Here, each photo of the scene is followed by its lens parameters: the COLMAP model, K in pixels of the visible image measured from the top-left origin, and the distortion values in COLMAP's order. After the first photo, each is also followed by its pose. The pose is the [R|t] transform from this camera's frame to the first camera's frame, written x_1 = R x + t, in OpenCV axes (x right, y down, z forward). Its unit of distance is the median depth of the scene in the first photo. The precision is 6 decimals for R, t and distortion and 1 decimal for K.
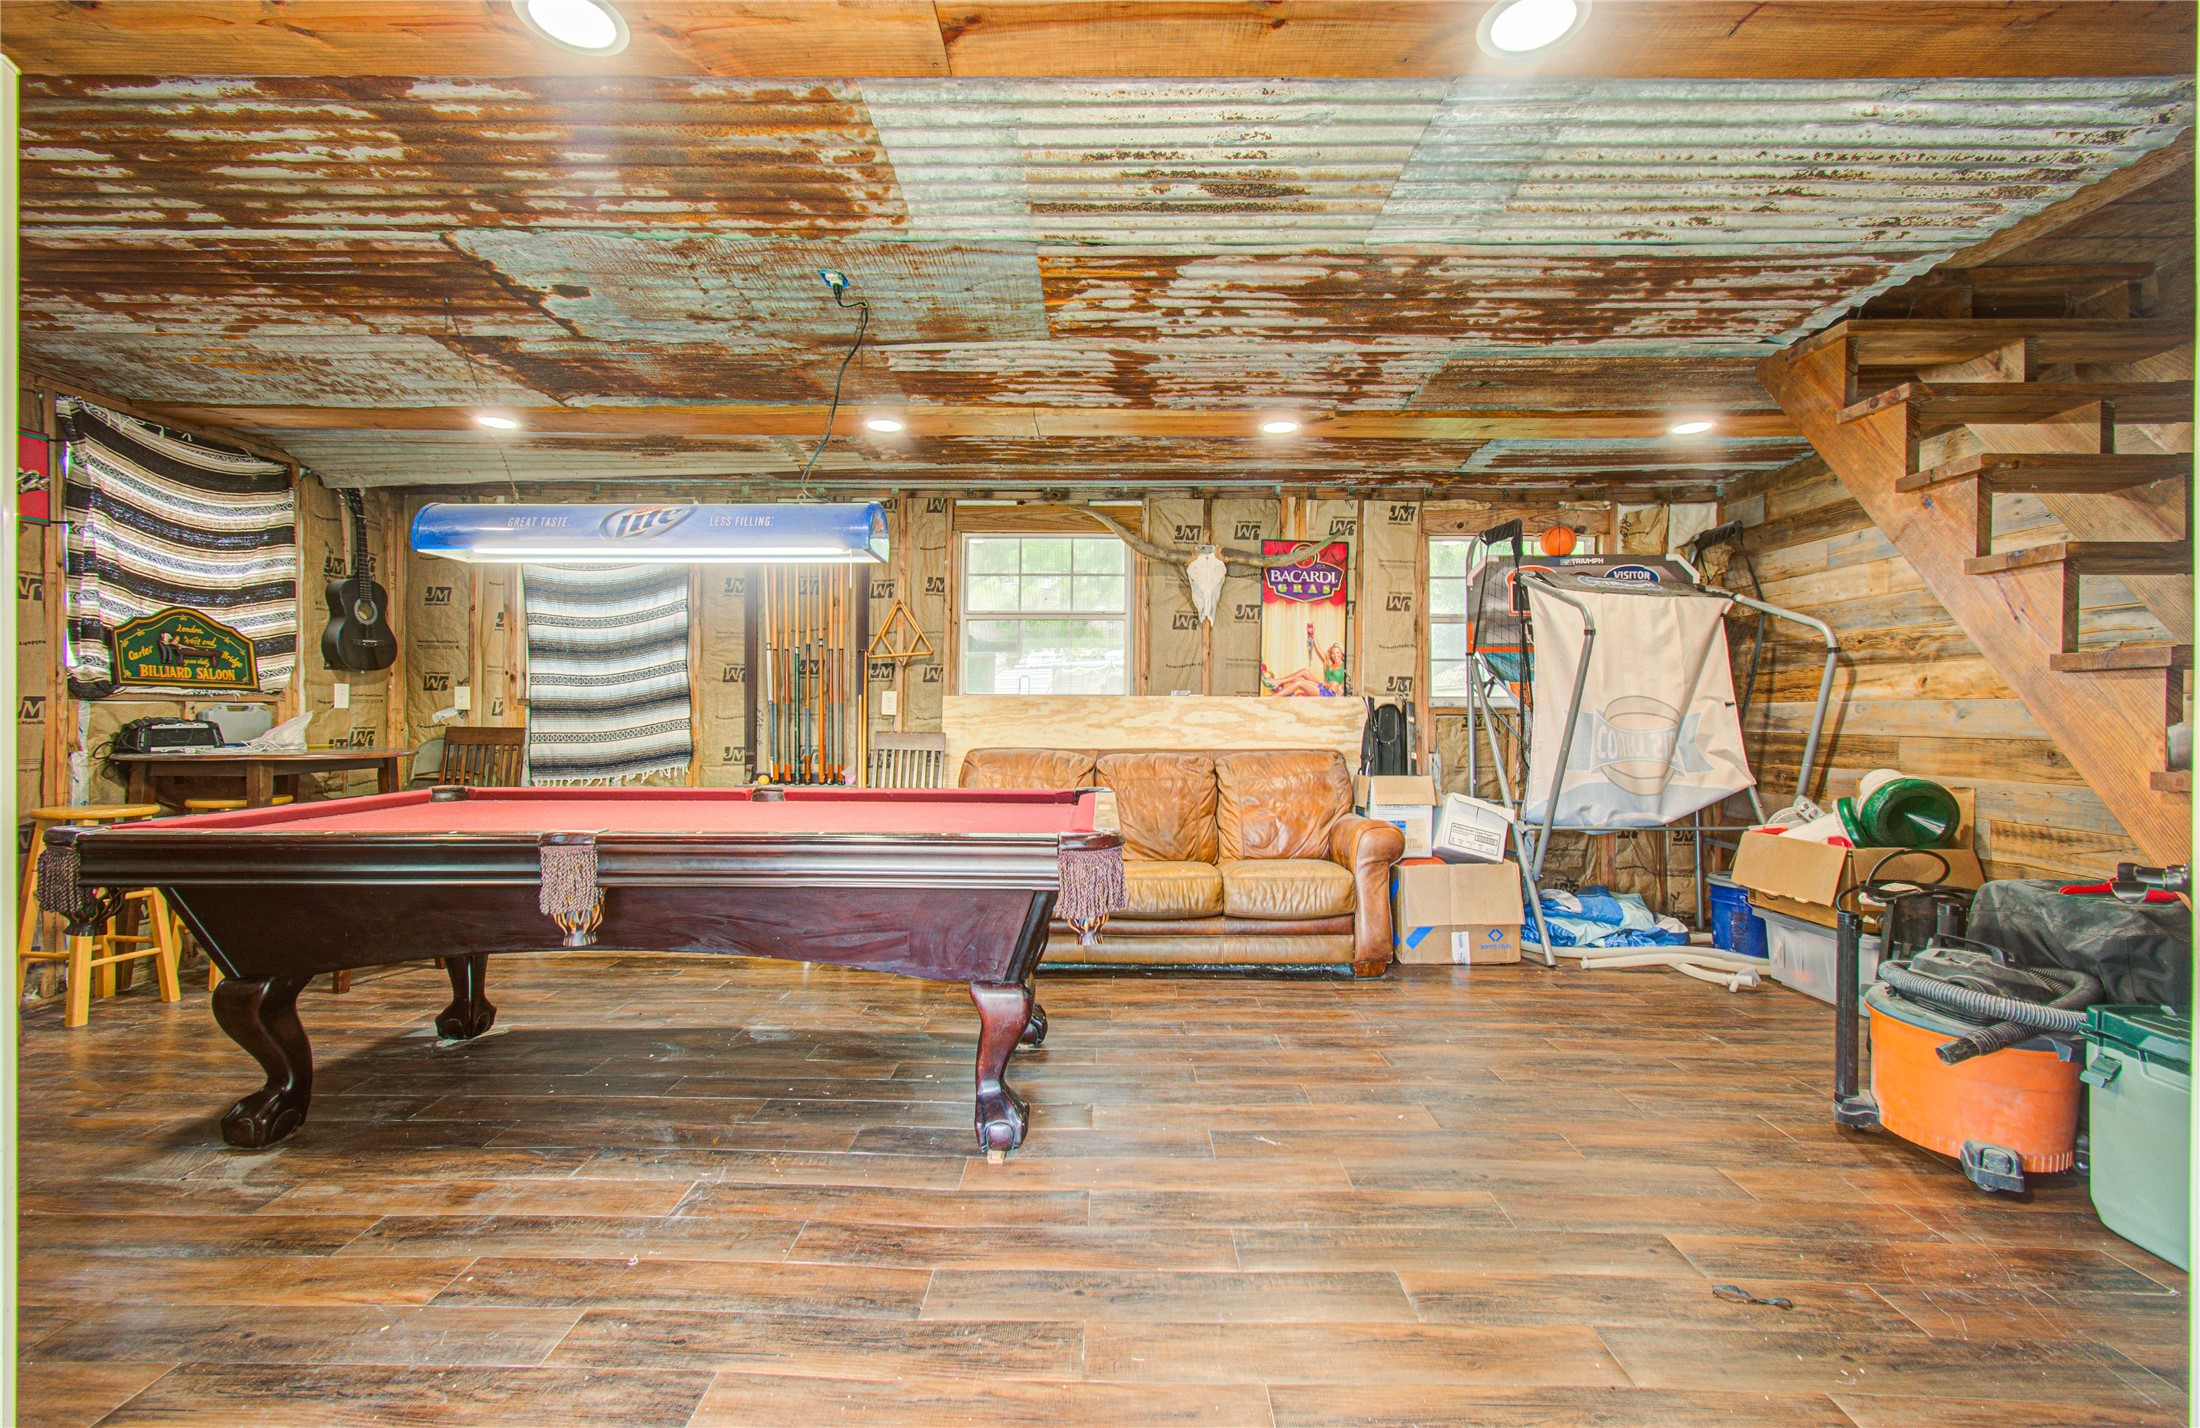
lens RADIAL K [[954.9, 0, 1090.5], [0, 954.9, 717.0], [0, 0, 1]] dist [-0.016077, 0.012306]
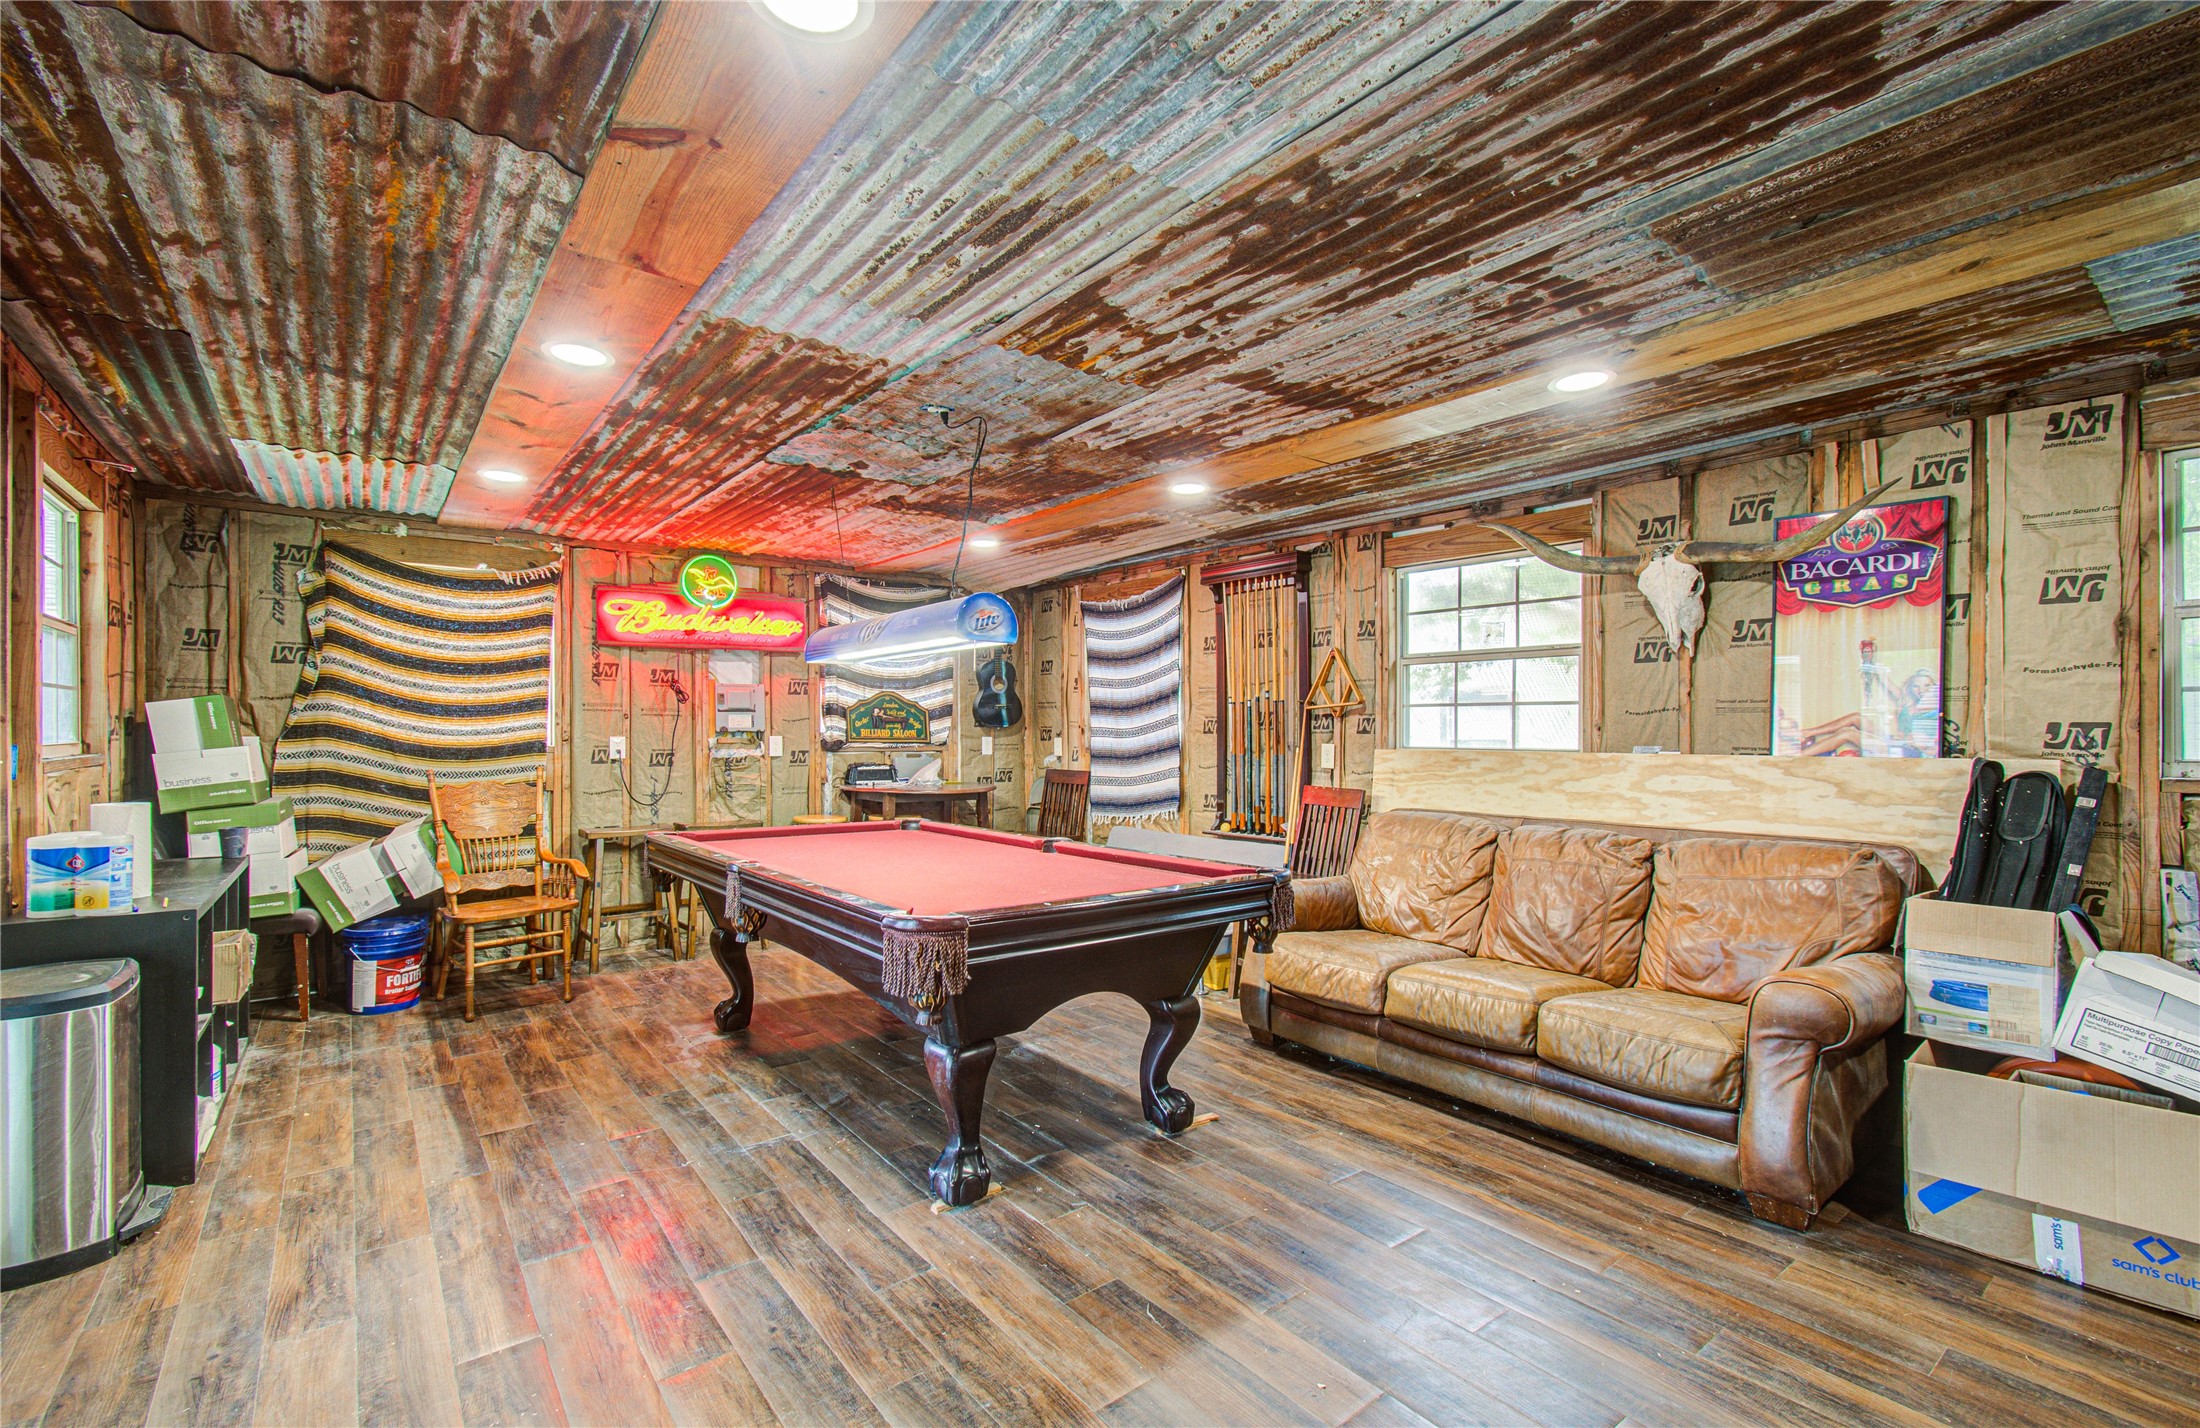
lens RADIAL K [[954.9, 0, 1087.2], [0, 954.9, 733.9], [0, 0, 1]] dist [-0.016077, 0.012306]
pose [[0.628243, -0.002162, -0.778014, 0.502909], [-0.006713, 0.999944, -0.008199, -0.035589], [0.777988, 0.010373, 0.628193, 0.274021]]
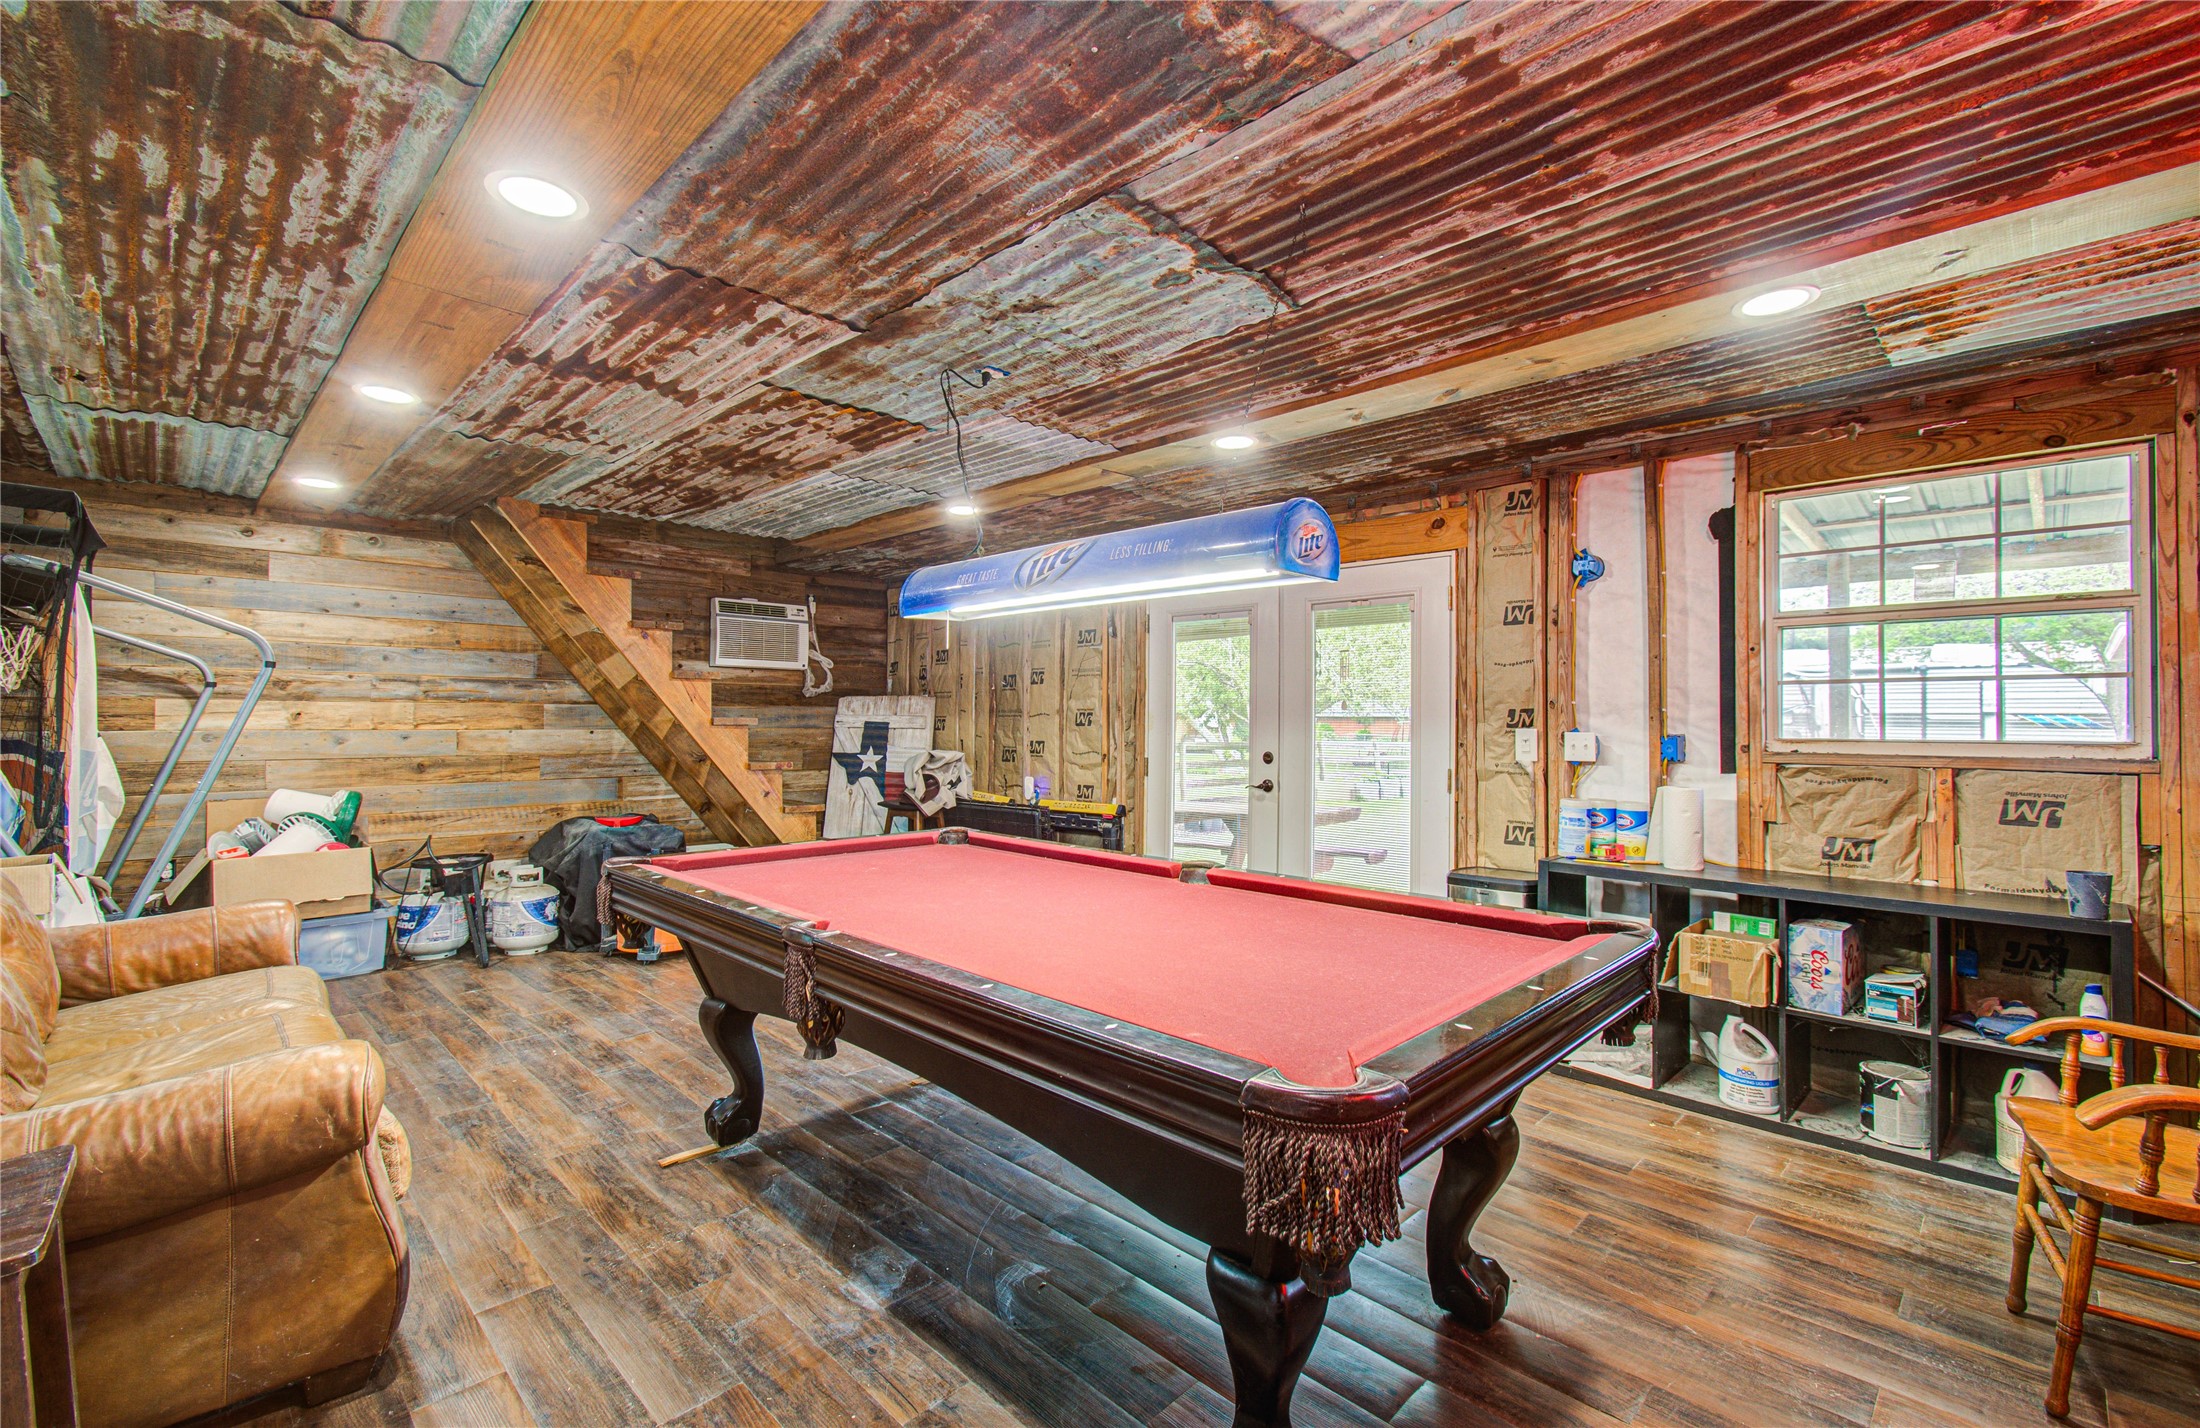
lens RADIAL K [[954.9, 0, 1105.3], [0, 954.9, 723.1], [0, 0, 1]] dist [-0.016077, 0.012306]
pose [[-0.724263, -0.014370, 0.689374, -0.745968], [-0.006038, 0.999877, 0.014498, -0.050422], [-0.689498, 0.006338, -0.724260, 1.133810]]
